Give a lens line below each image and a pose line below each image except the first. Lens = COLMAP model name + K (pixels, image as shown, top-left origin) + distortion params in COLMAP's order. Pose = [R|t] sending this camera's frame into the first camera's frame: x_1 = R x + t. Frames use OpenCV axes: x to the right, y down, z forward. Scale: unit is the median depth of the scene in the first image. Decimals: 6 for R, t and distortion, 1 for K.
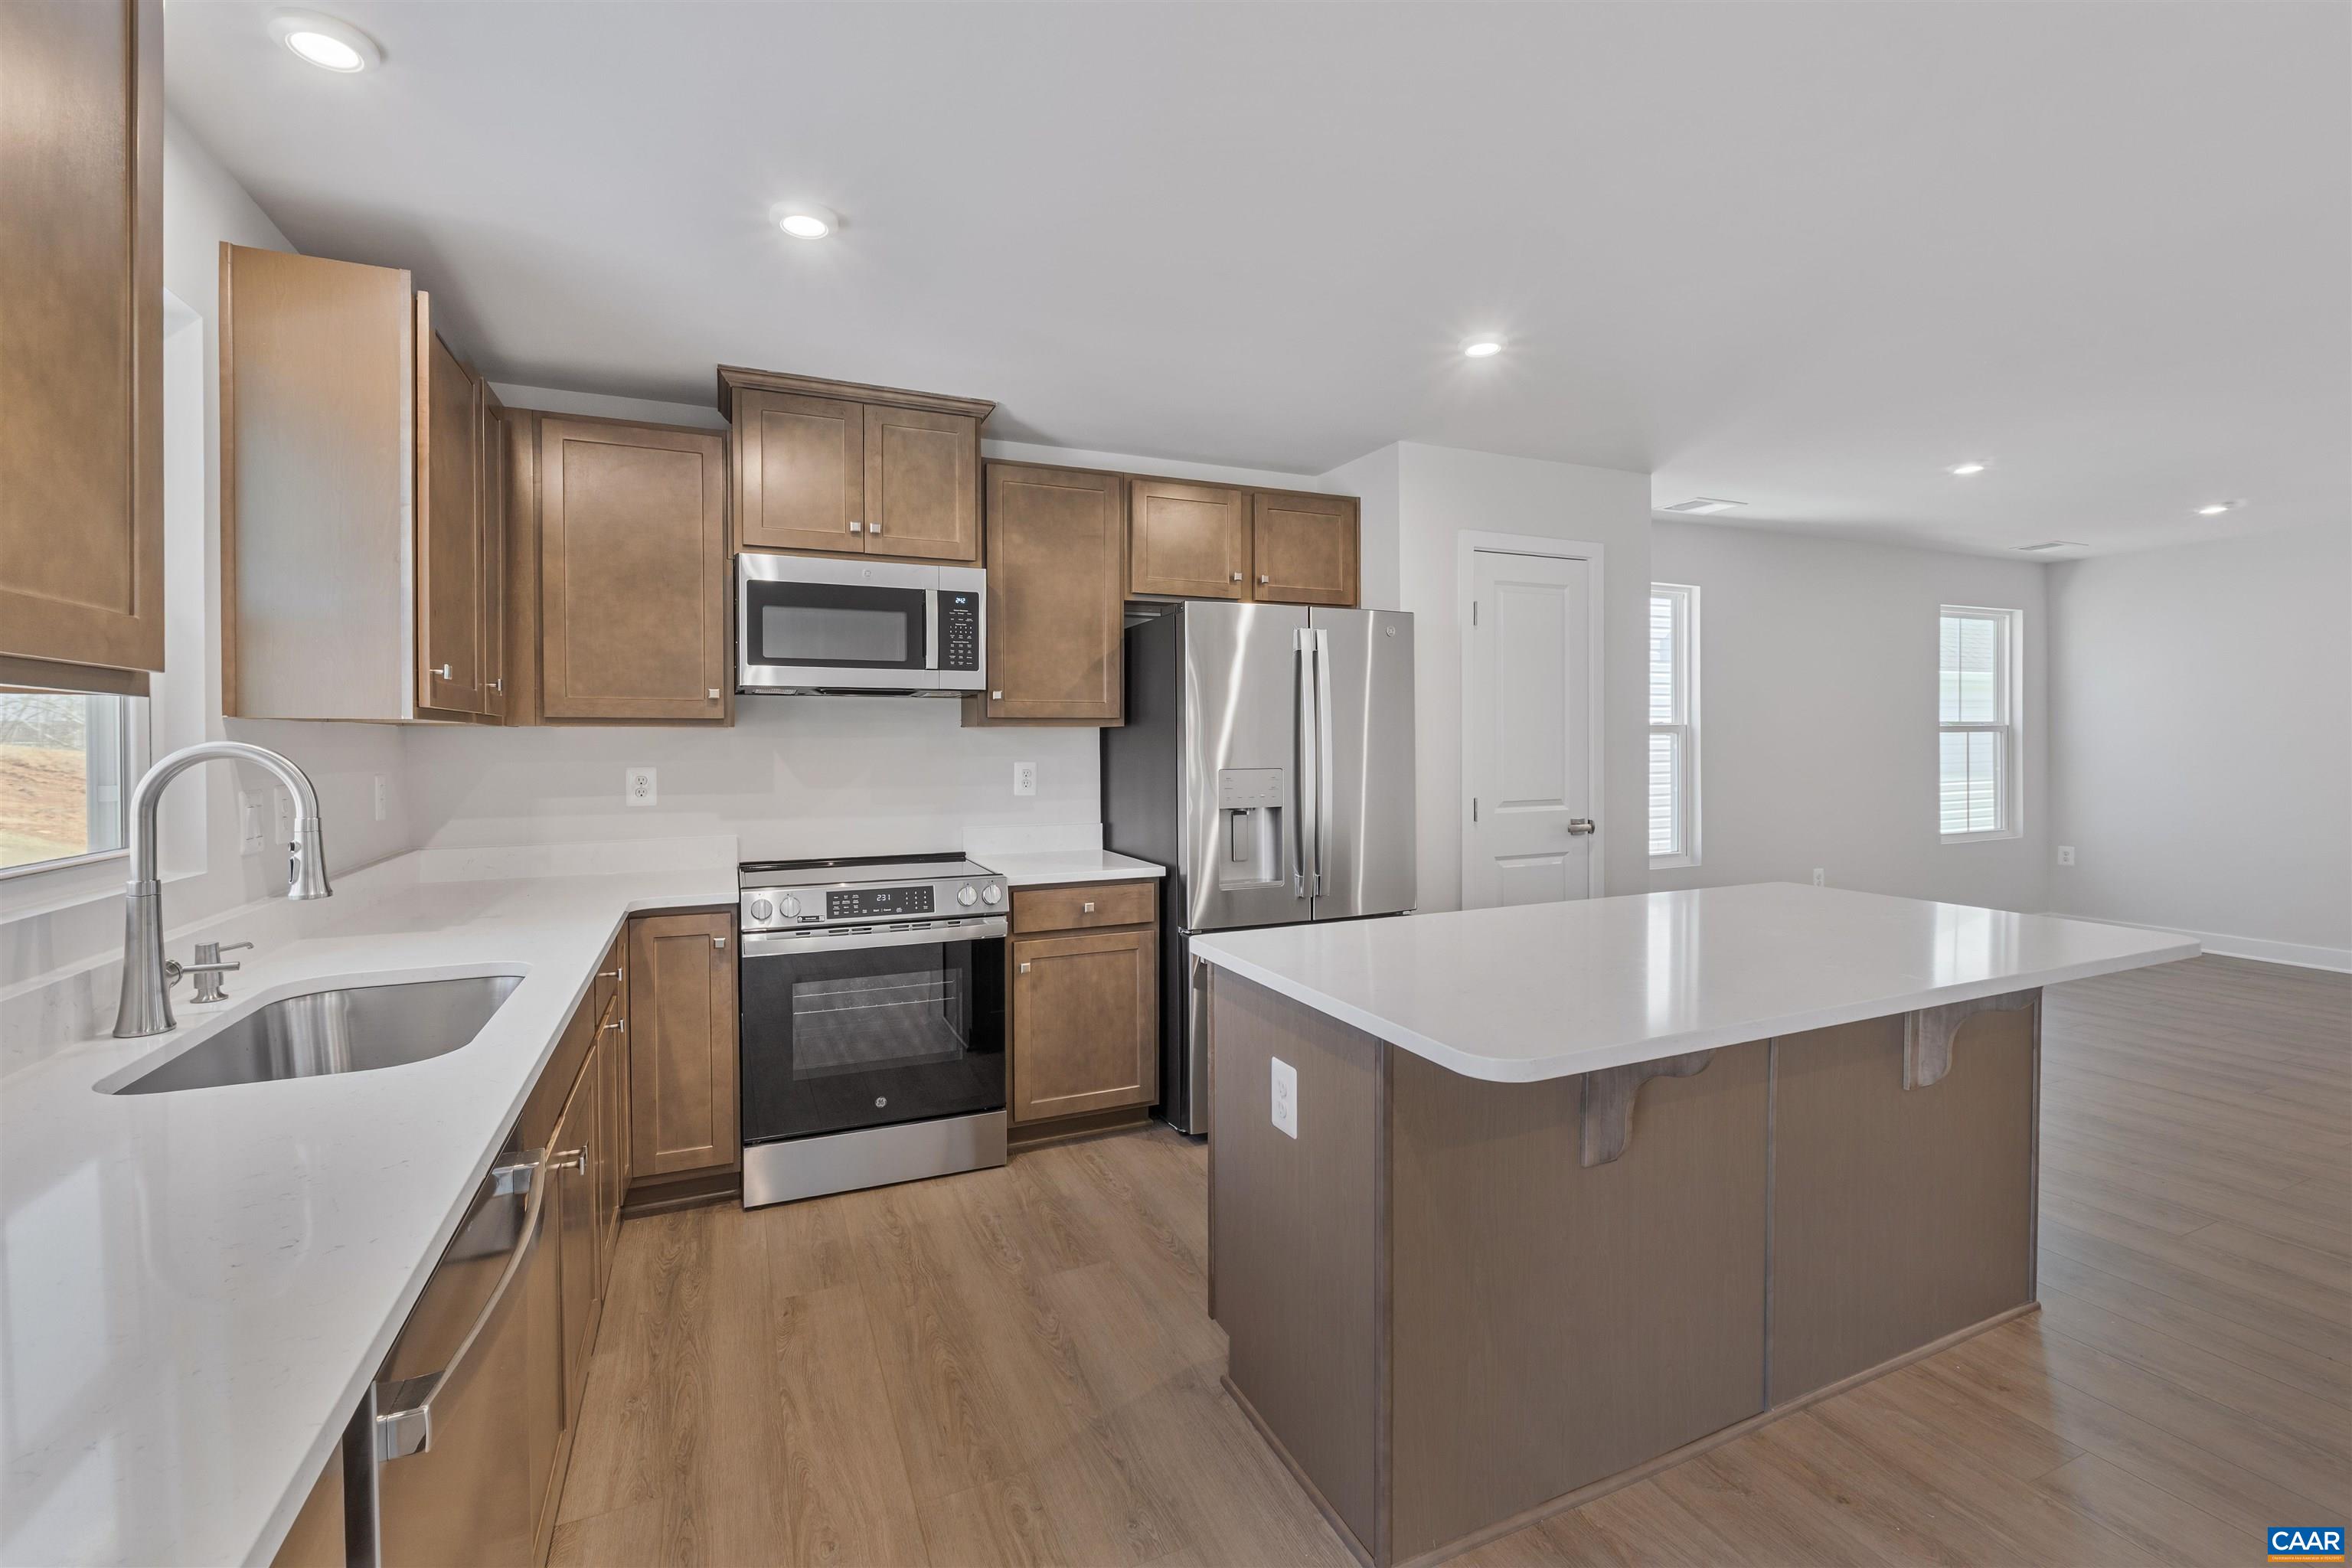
lens RADIAL K [[1012.2, 0, 1176.4], [0, 1012.2, 734.1], [0, 0, 1]] dist [-0.002063, -0.000459]
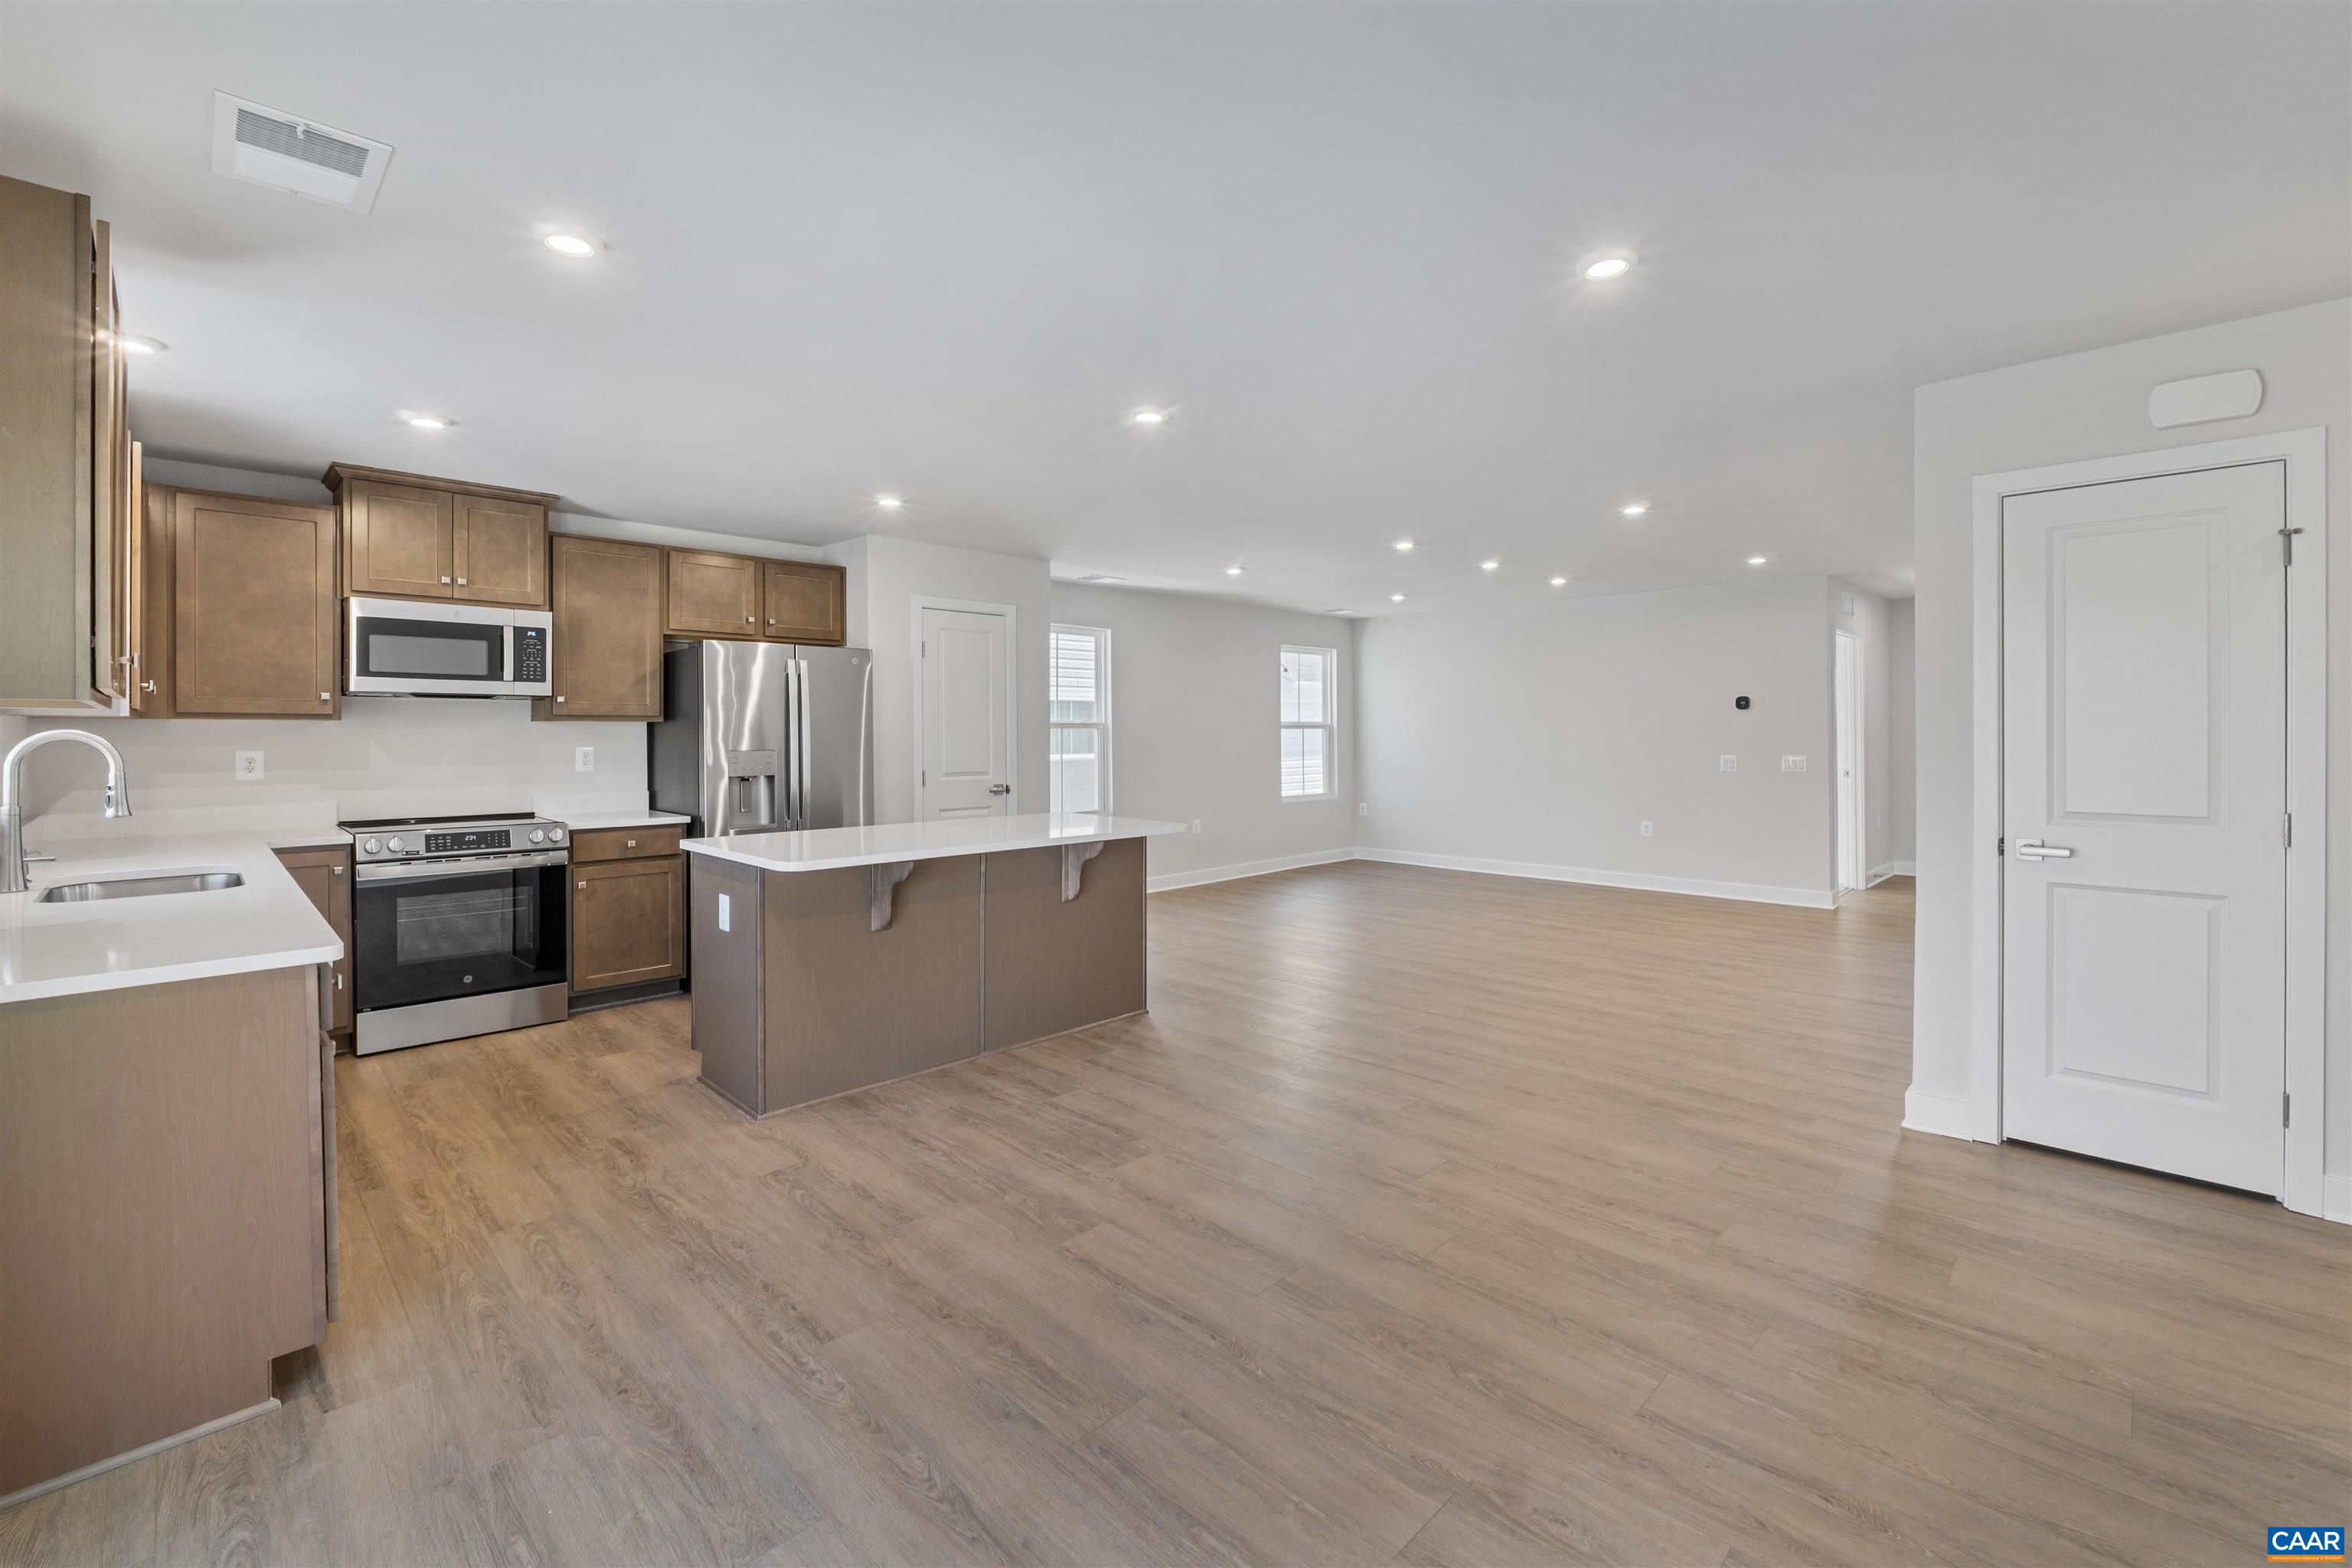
lens RADIAL K [[1012.2, 0, 1176.4], [0, 1012.2, 734.1], [0, 0, 1]] dist [-0.002063, -0.000459]
pose [[0.934058, 0.003748, 0.357103, 0.130041], [-0.006282, 0.999963, 0.005935, -0.003478], [-0.357067, -0.007786, 0.934046, -0.670974]]
